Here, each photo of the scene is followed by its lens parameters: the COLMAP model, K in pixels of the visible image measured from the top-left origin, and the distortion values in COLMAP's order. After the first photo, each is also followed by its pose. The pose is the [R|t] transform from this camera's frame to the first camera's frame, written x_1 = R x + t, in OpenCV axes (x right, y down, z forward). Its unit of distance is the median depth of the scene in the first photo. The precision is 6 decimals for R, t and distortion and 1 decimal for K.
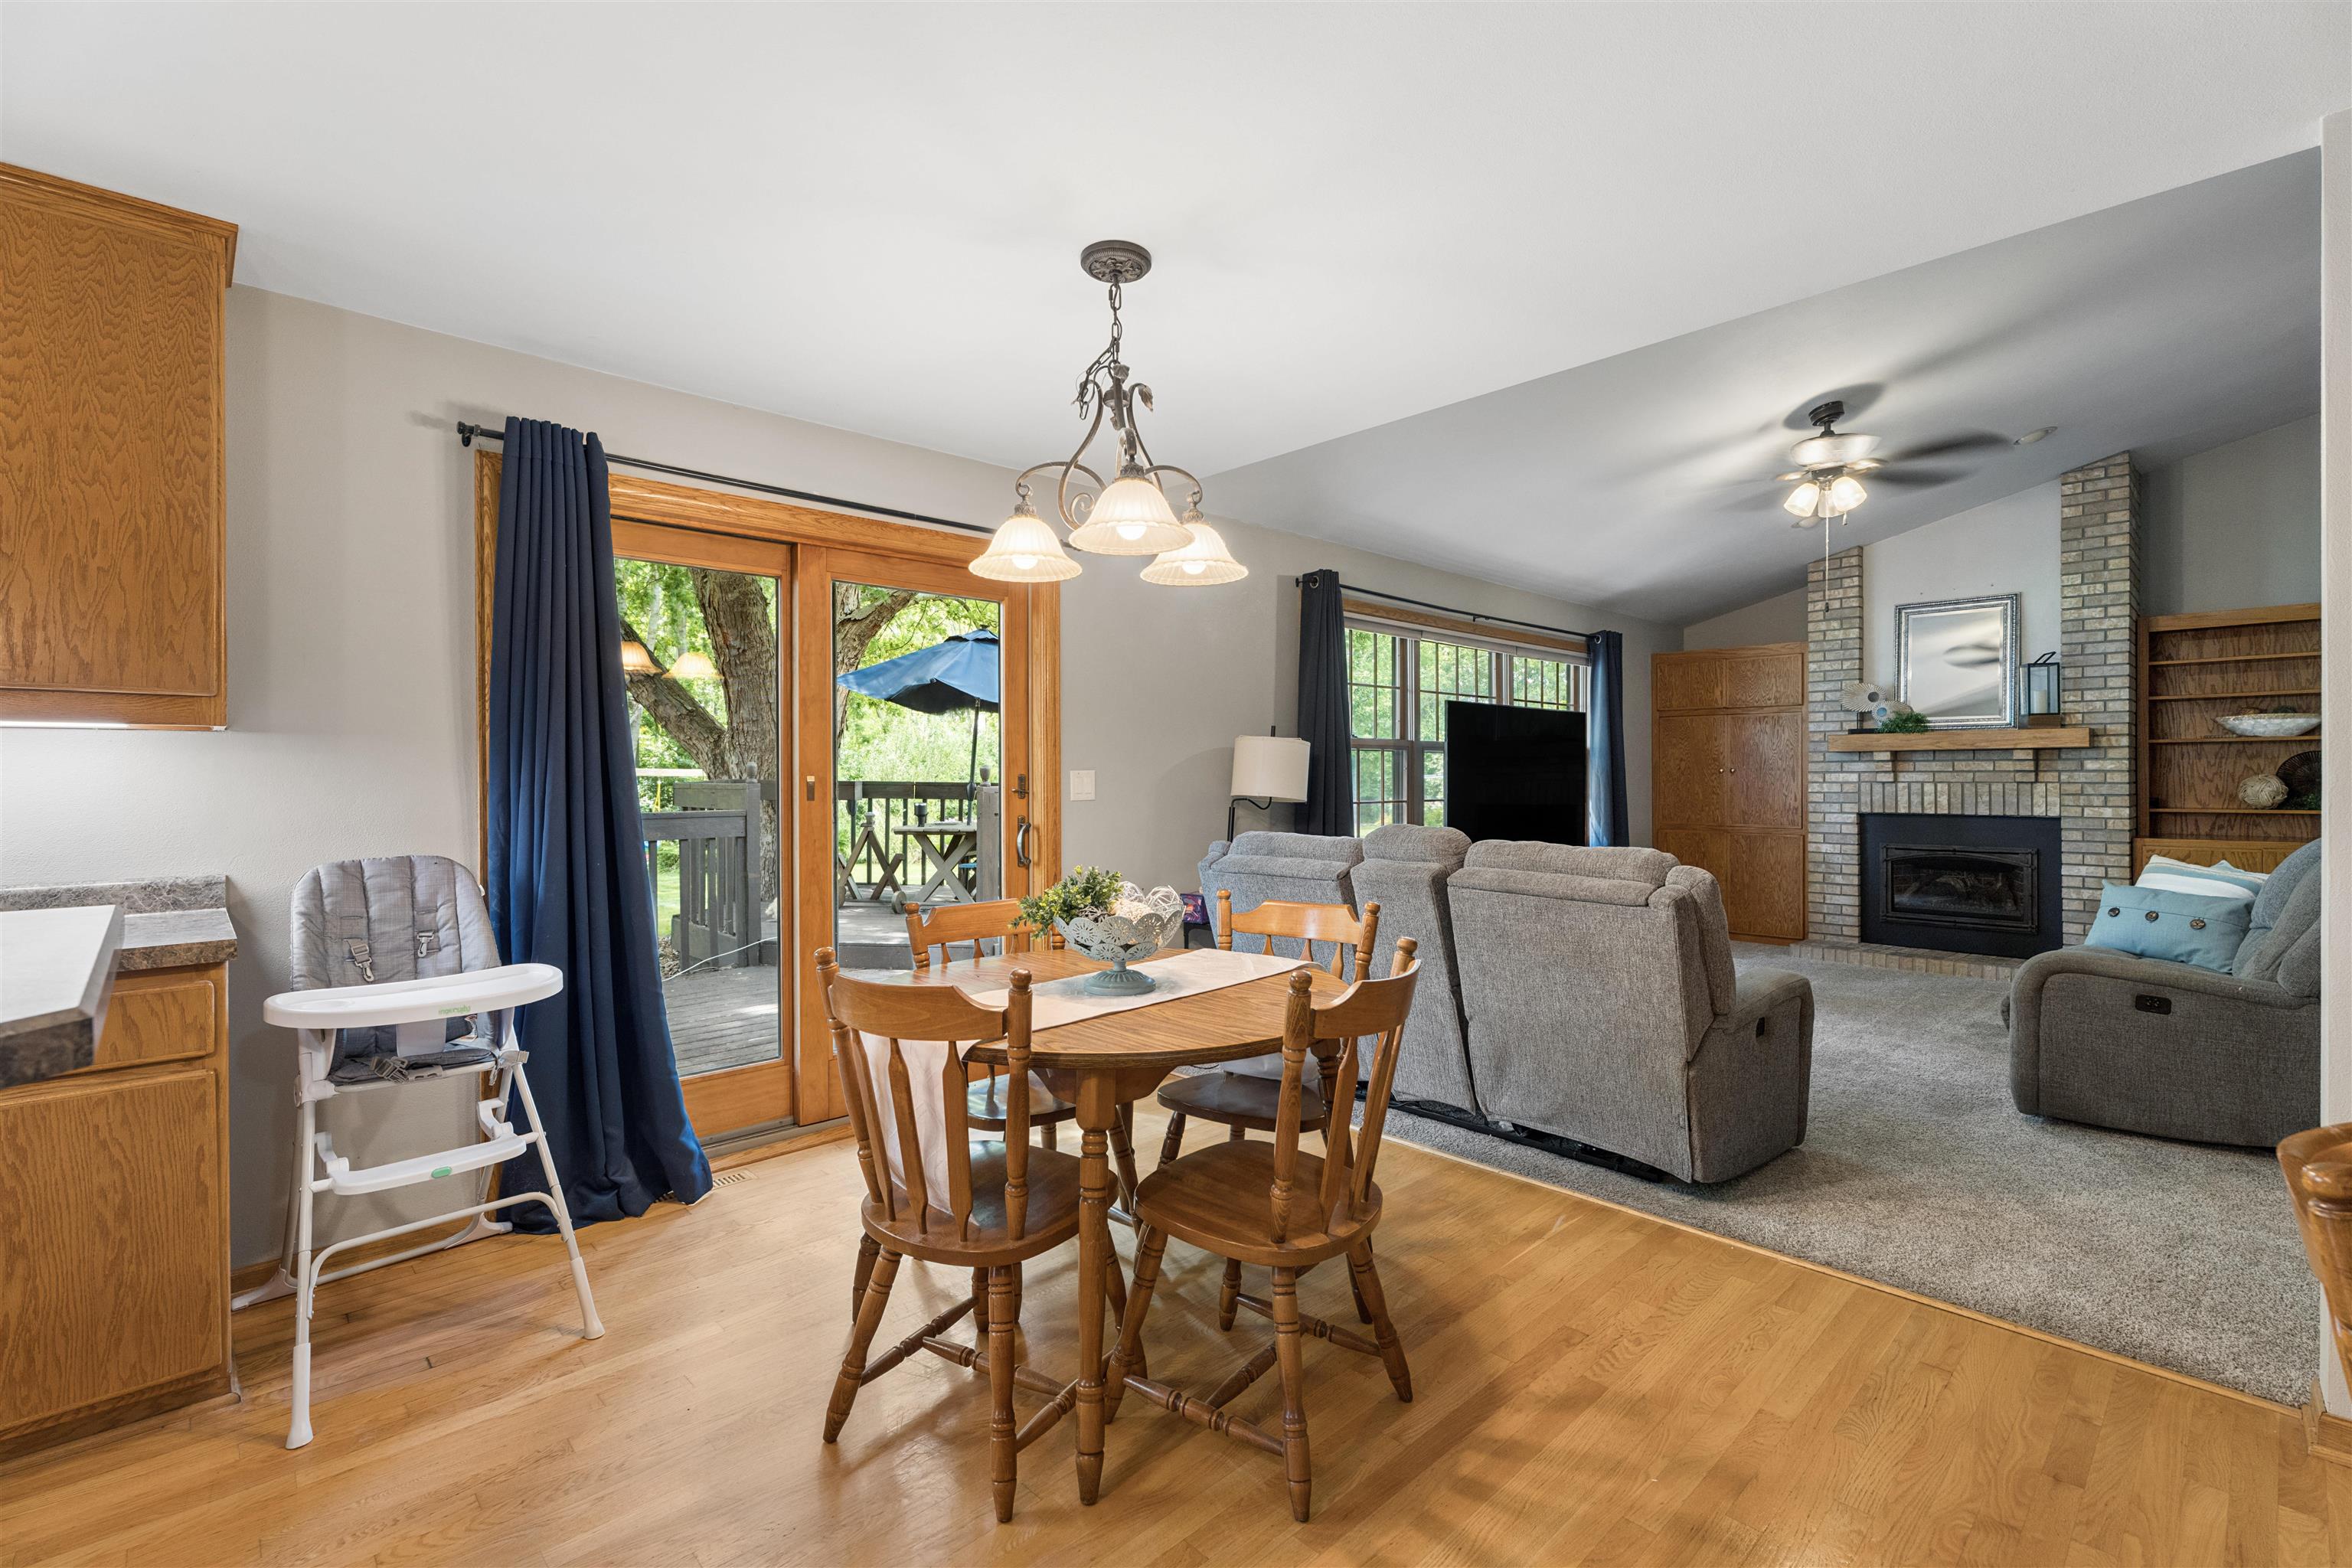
lens RADIAL K [[1027.0, 0, 1179.9], [0, 1027.0, 777.1], [0, 0, 1]] dist [0.015161, -0.009215]
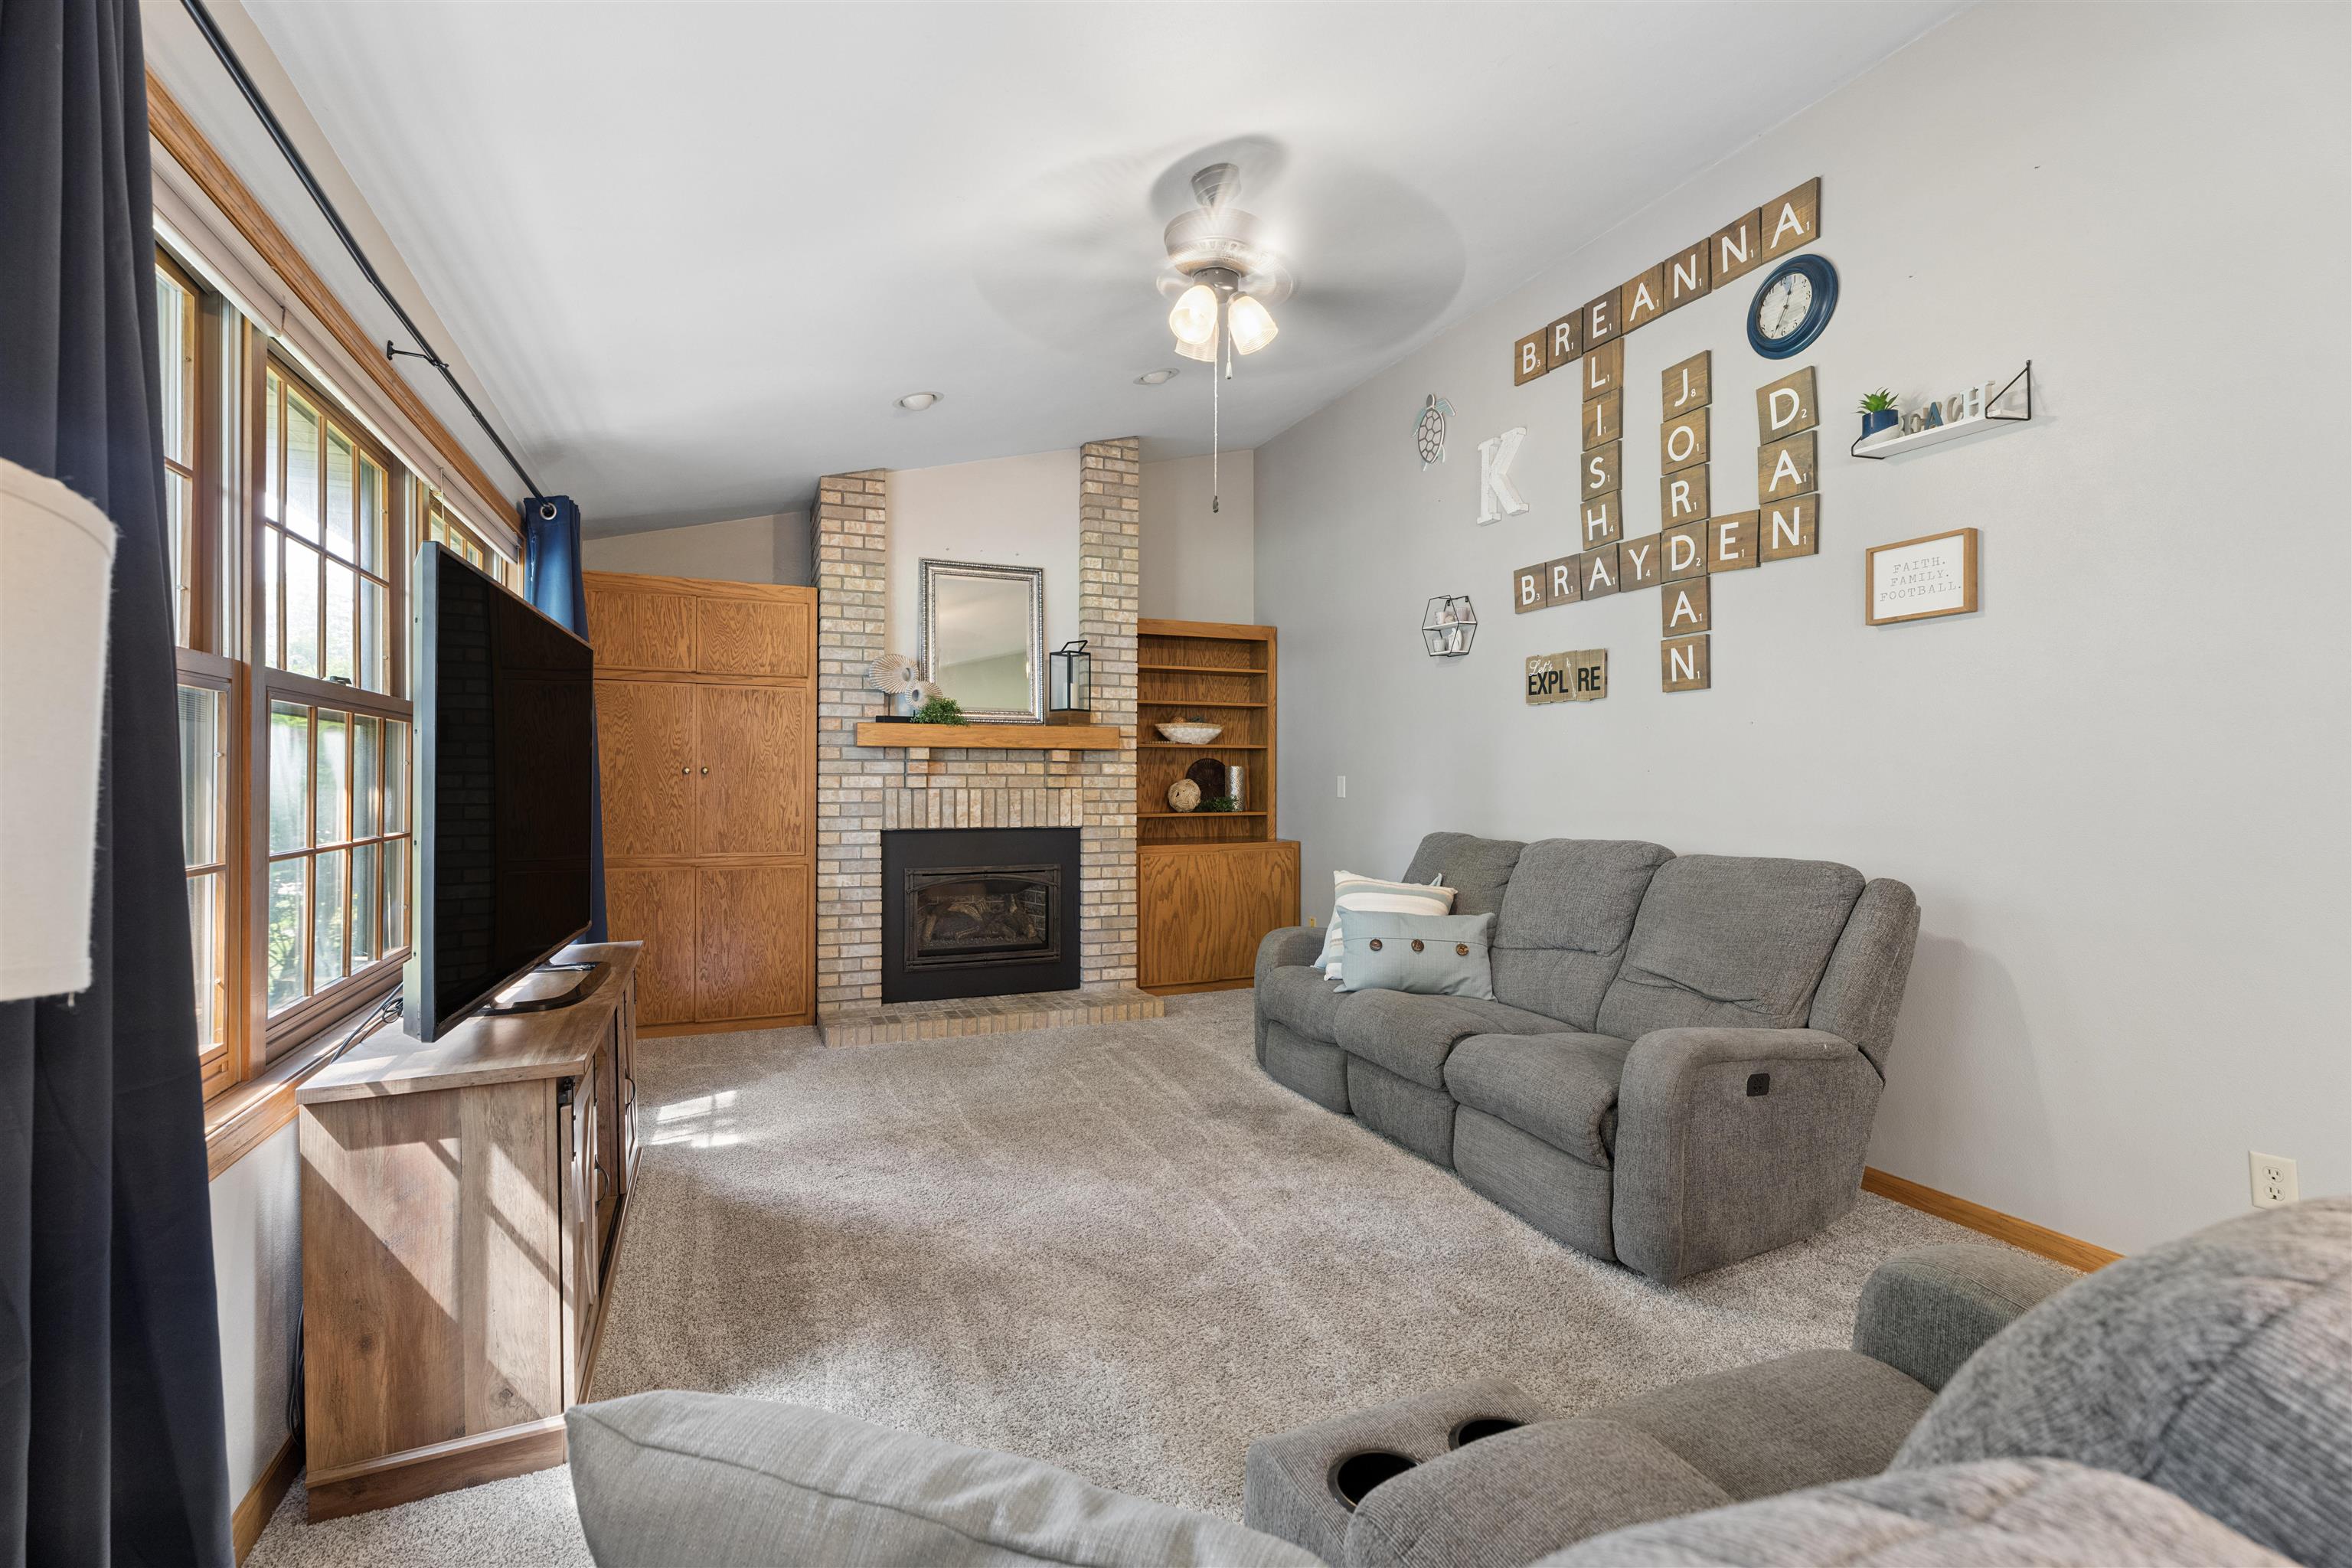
lens RADIAL K [[1048.4, 0, 1167.2], [0, 1048.4, 778.6], [0, 0, 1]] dist [0.000146, 0.000330]
pose [[0.350029, 0.001724, 0.936737, 0.028722], [-0.004262, 0.999991, -0.000247, -0.003116], [-0.936729, -0.003906, 0.350034, 0.611436]]
